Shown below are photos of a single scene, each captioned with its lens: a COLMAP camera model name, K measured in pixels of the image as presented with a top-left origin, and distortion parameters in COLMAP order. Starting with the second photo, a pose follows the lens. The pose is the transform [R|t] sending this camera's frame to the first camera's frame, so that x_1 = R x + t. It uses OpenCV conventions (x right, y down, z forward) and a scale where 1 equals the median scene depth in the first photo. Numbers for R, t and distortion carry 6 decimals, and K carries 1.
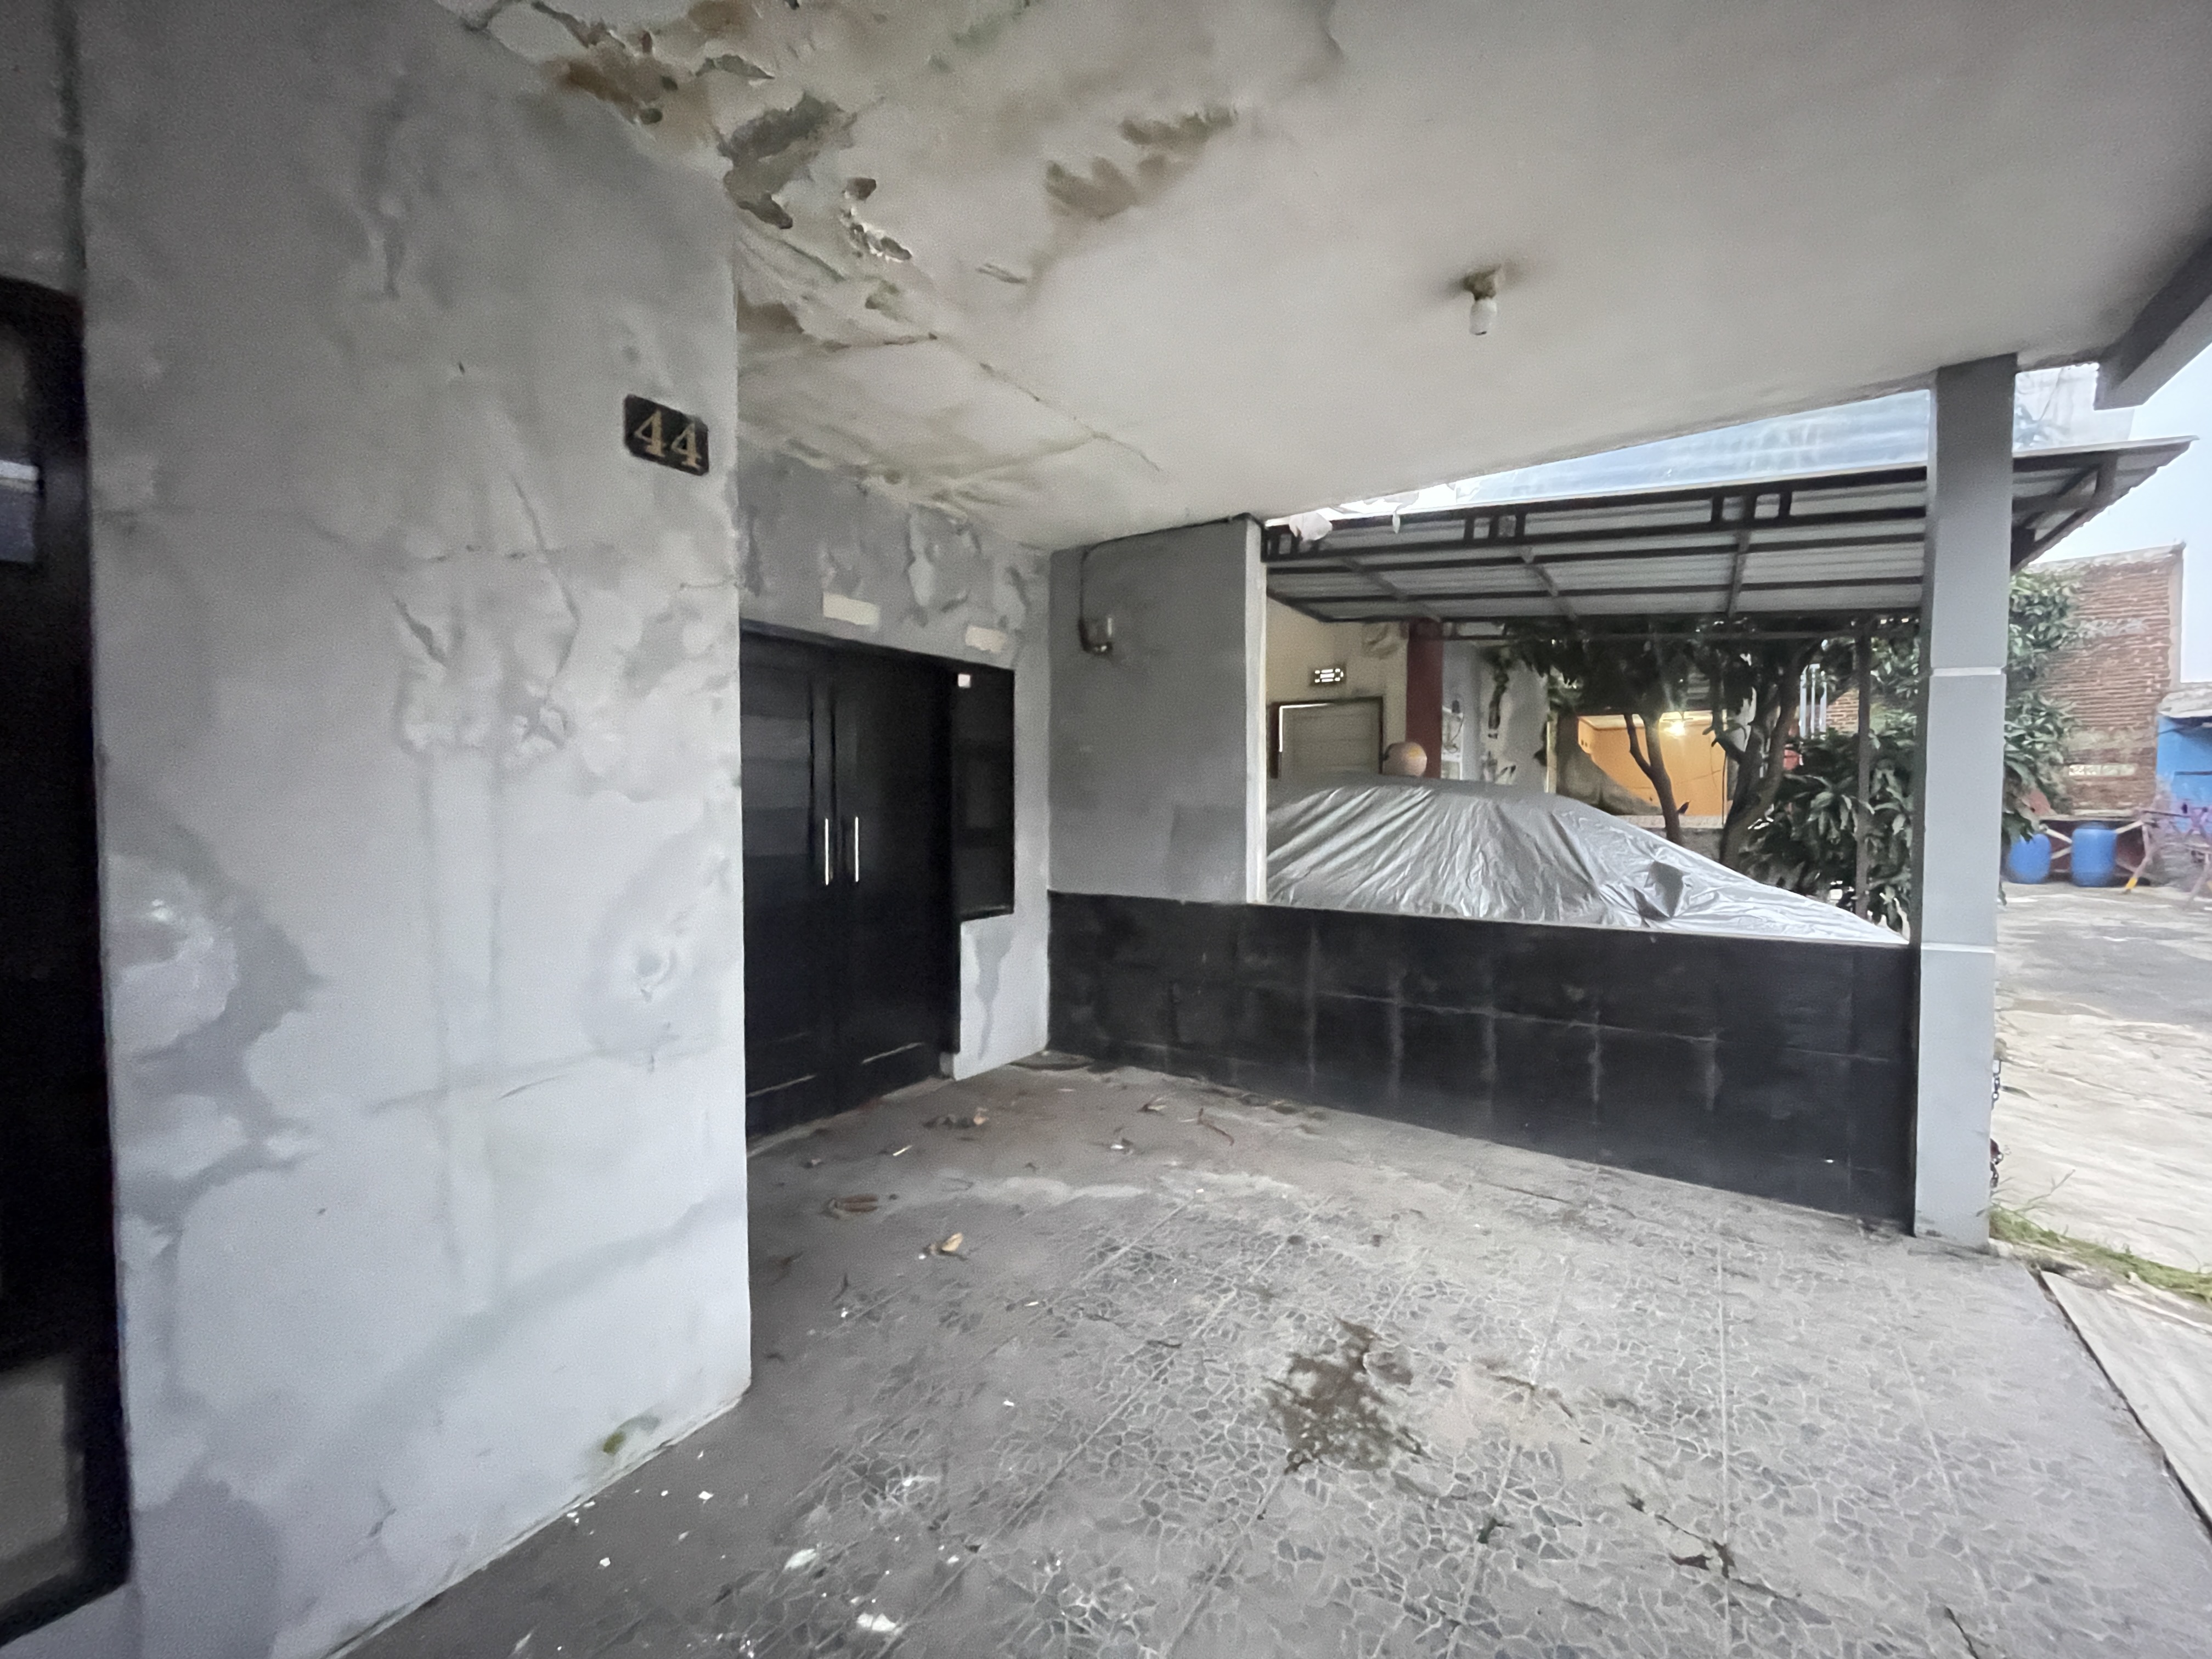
lens RADIAL K [[893.2, 0, 1100.9], [0, 893.2, 827.6], [0, 0, 1]] dist [-0.002862, -0.000090]
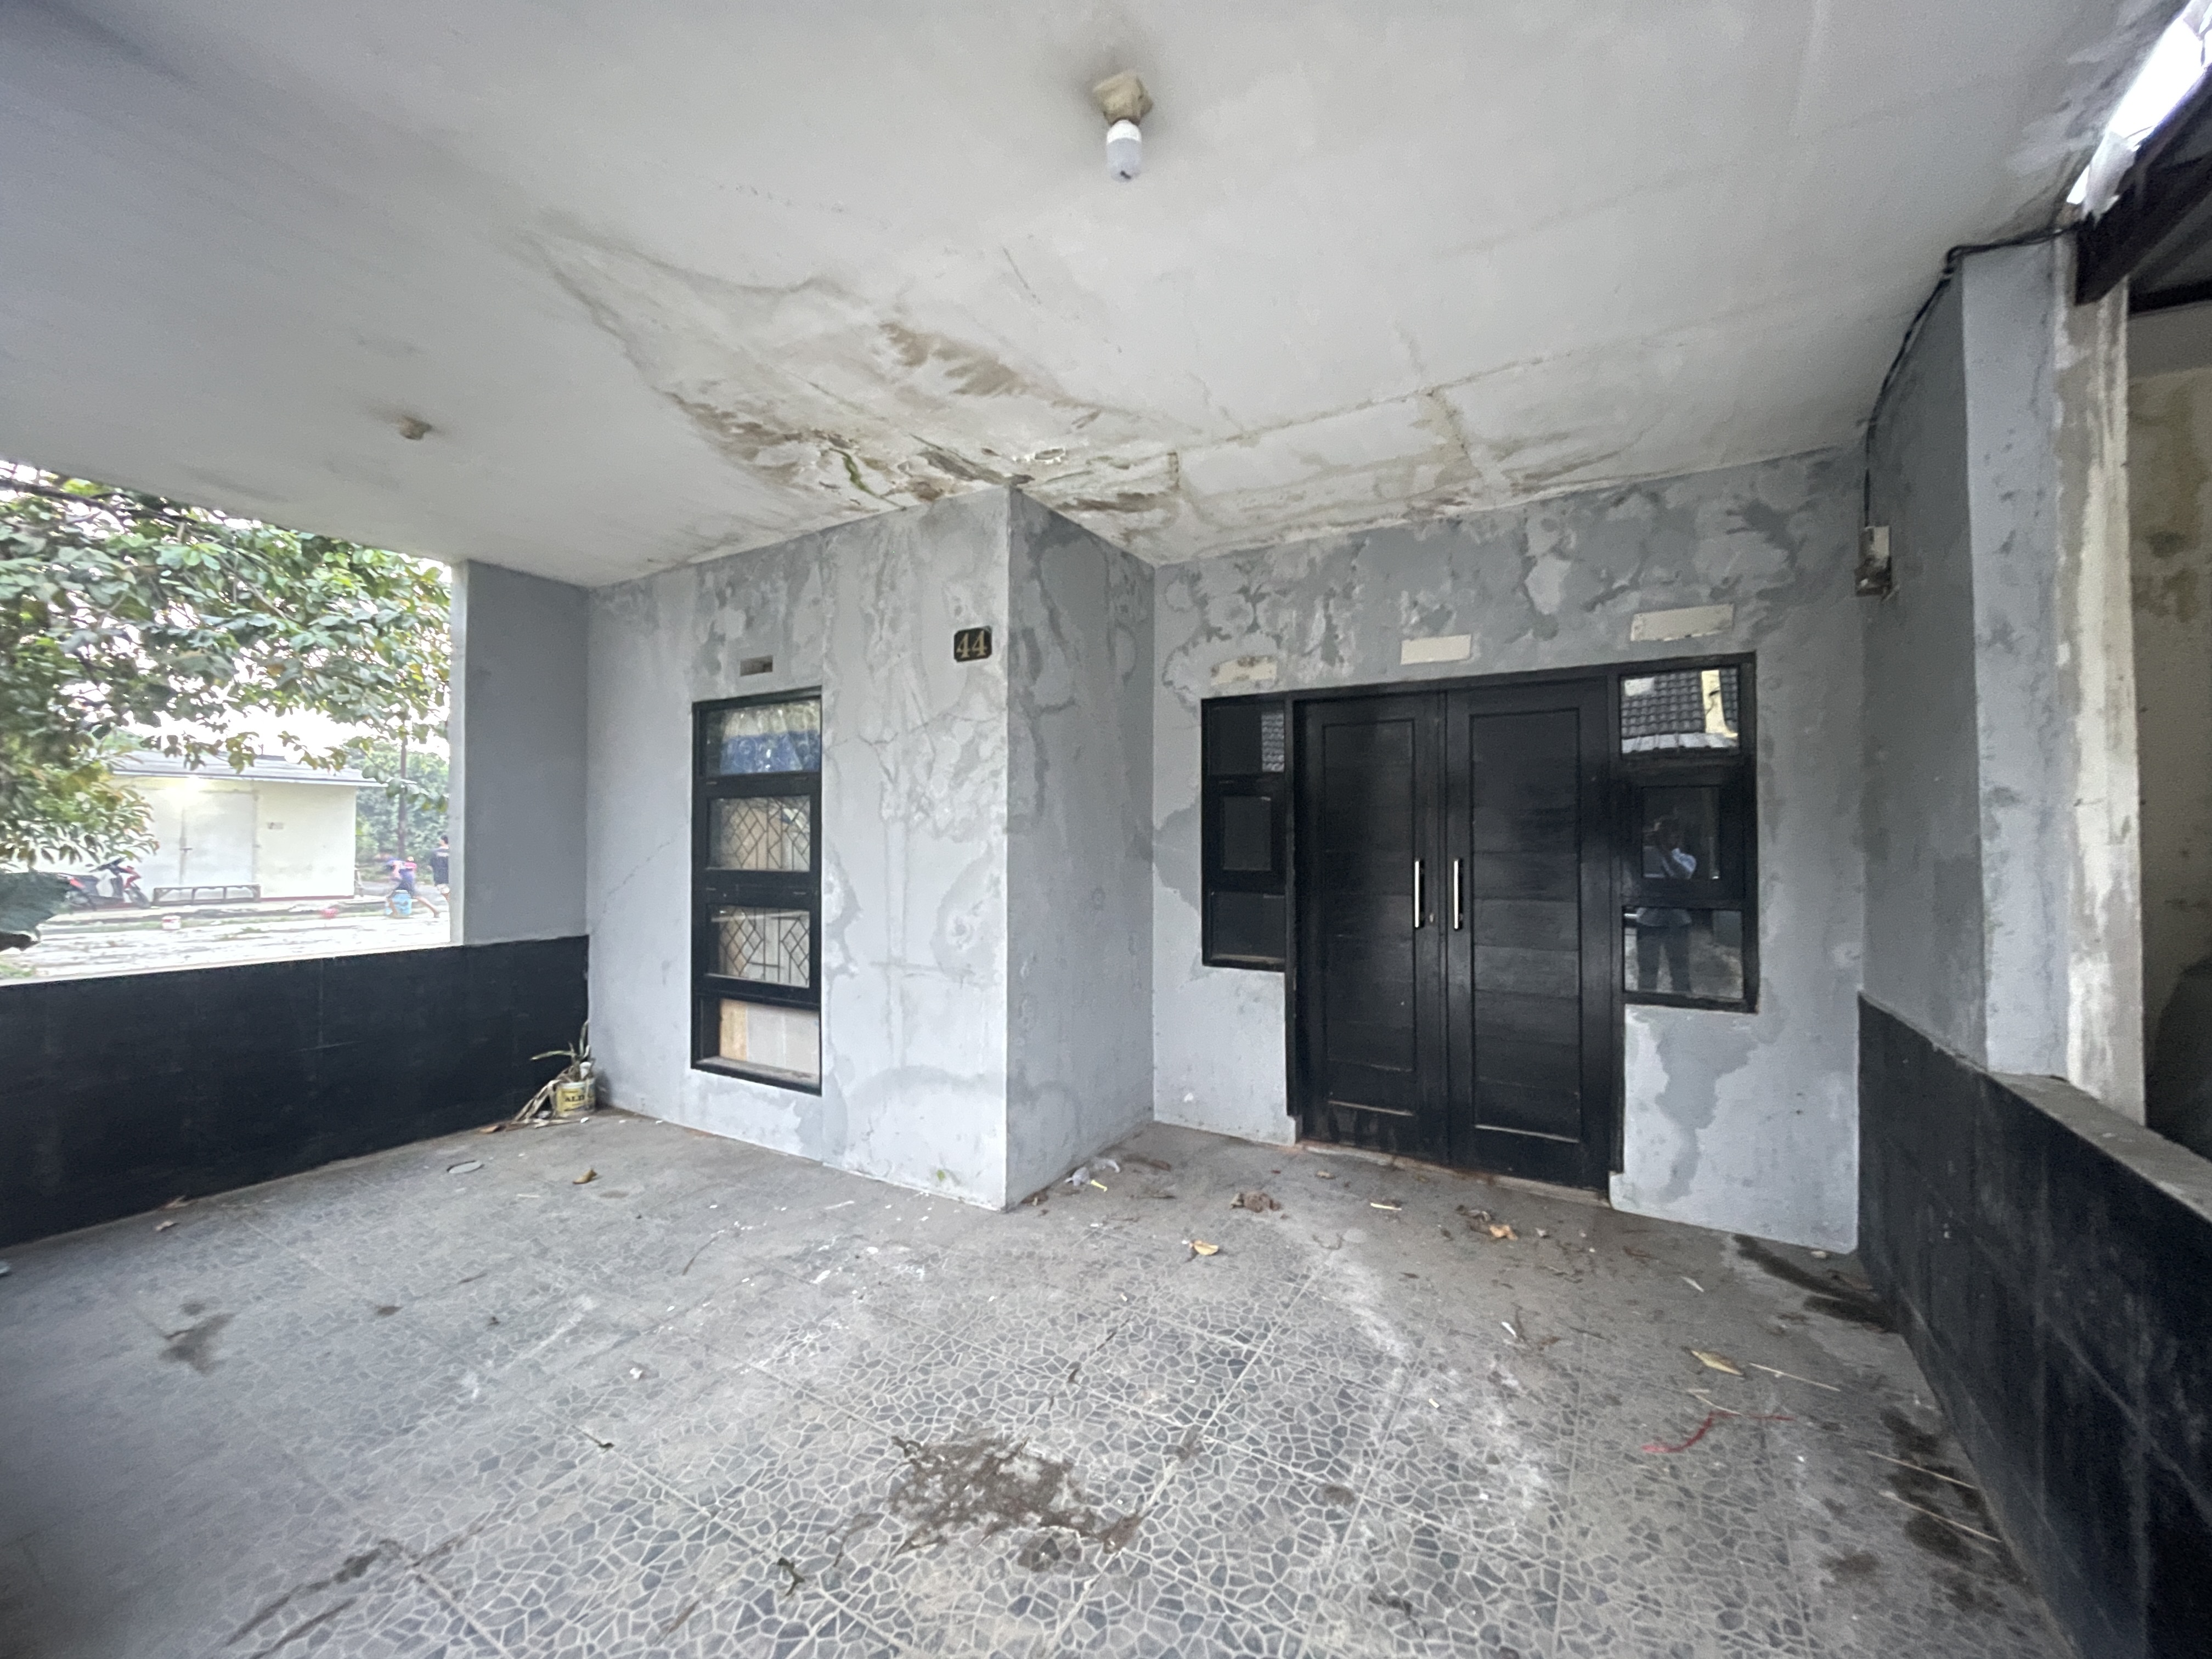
lens RADIAL K [[893.2, 0, 1100.9], [0, 893.2, 827.6], [0, 0, 1]] dist [-0.002862, -0.000090]
pose [[0.055798, -0.013681, -0.998348, 0.967726], [-0.034098, 0.999297, -0.015600, -0.027880], [0.997860, 0.034912, 0.055292, 0.833996]]
